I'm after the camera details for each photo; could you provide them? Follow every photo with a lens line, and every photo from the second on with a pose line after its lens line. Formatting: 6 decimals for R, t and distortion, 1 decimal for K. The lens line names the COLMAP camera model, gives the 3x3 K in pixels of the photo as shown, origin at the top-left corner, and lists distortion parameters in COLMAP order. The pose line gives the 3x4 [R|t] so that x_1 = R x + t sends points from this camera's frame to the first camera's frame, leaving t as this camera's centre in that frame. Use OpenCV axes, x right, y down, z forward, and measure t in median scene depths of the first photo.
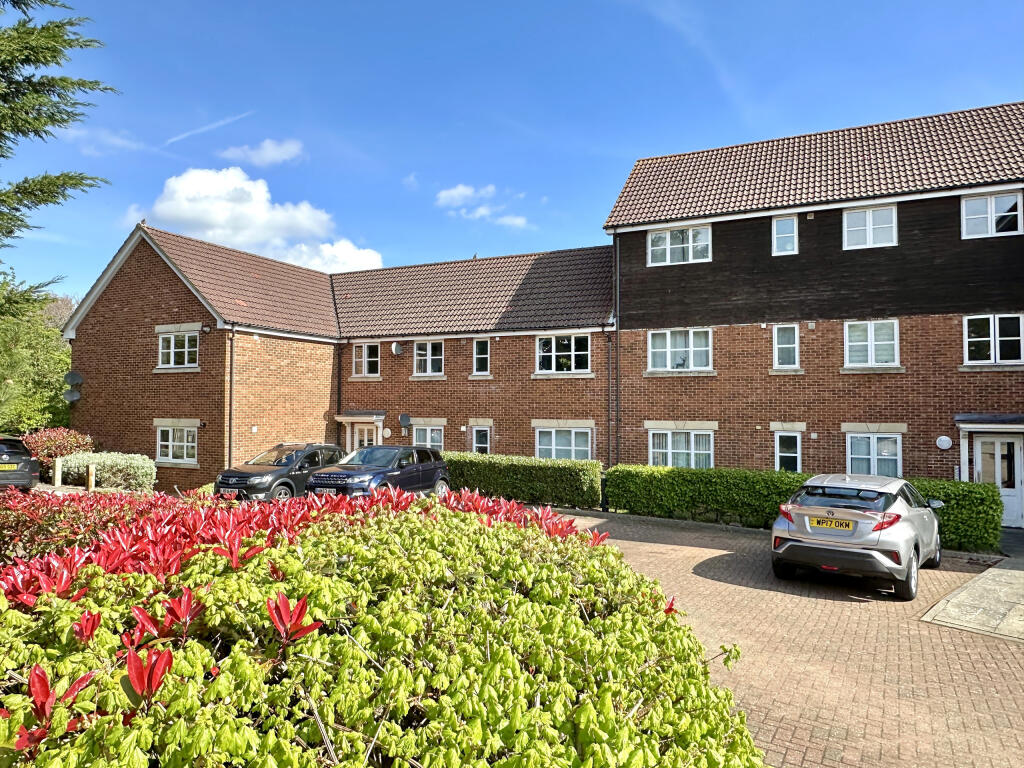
lens RADIAL K [[696.9, 0, 512.1], [0, 696.9, 367.4], [0, 0, 1]] dist [-0.001204, -0.003019]
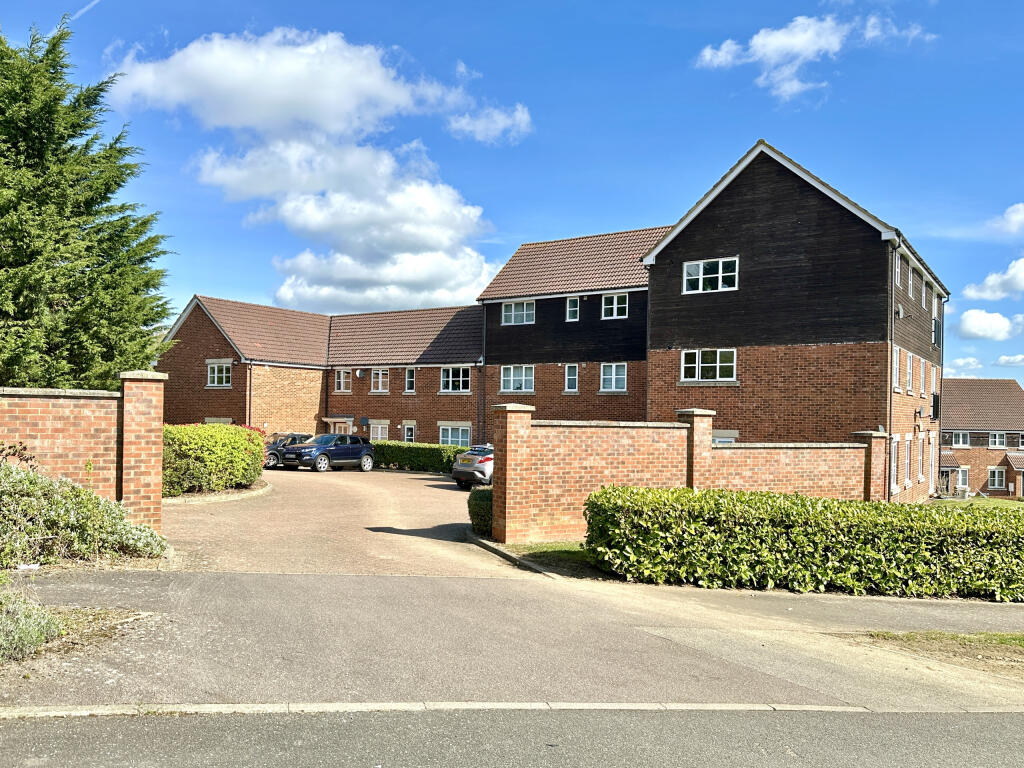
lens RADIAL K [[816.7, 0, 512.0], [0, 816.7, 384.0], [0, 0, 1]] dist [0.181044, -0.373083]
pose [[0.990041, 0.008749, -0.140505, 0.475138], [-0.006438, 0.999837, 0.016896, -0.042375], [0.140630, -0.015824, 0.989936, -0.831709]]
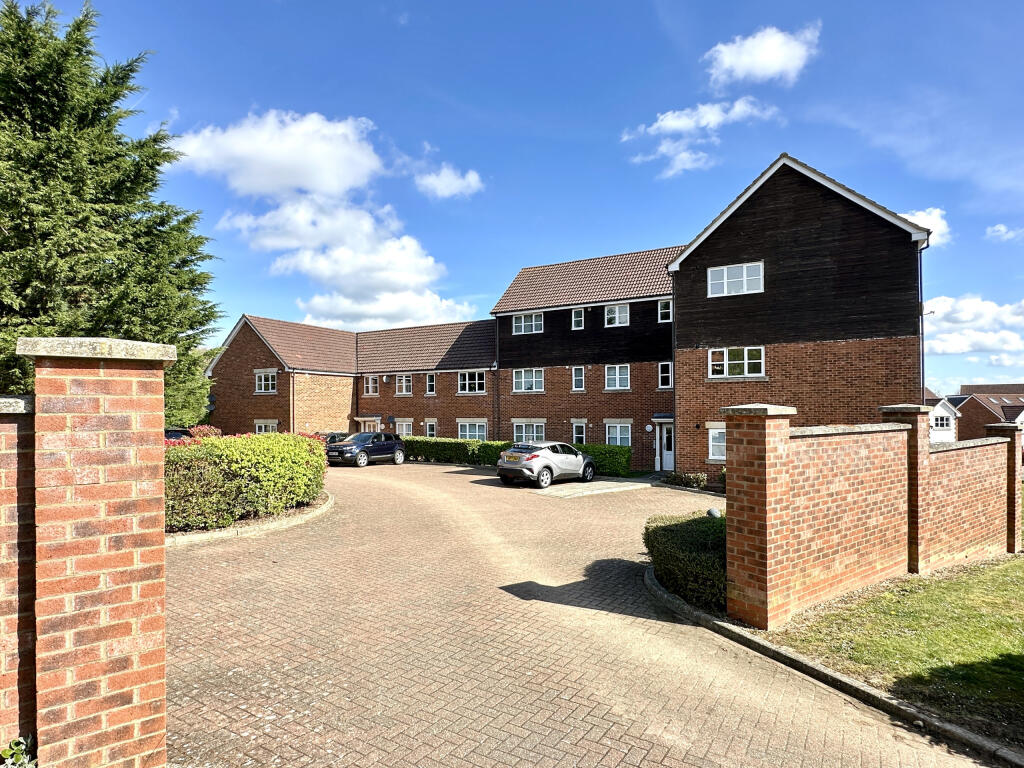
lens RADIAL K [[554.5, 0, 512.0], [0, 554.5, 384.0], [0, 0, 1]] dist [-0.000860, -0.000220]
pose [[0.998452, -0.012073, -0.054288, 0.267302], [0.012676, 0.999862, 0.010777, -0.030014], [0.054151, -0.011448, 0.998467, -0.460033]]
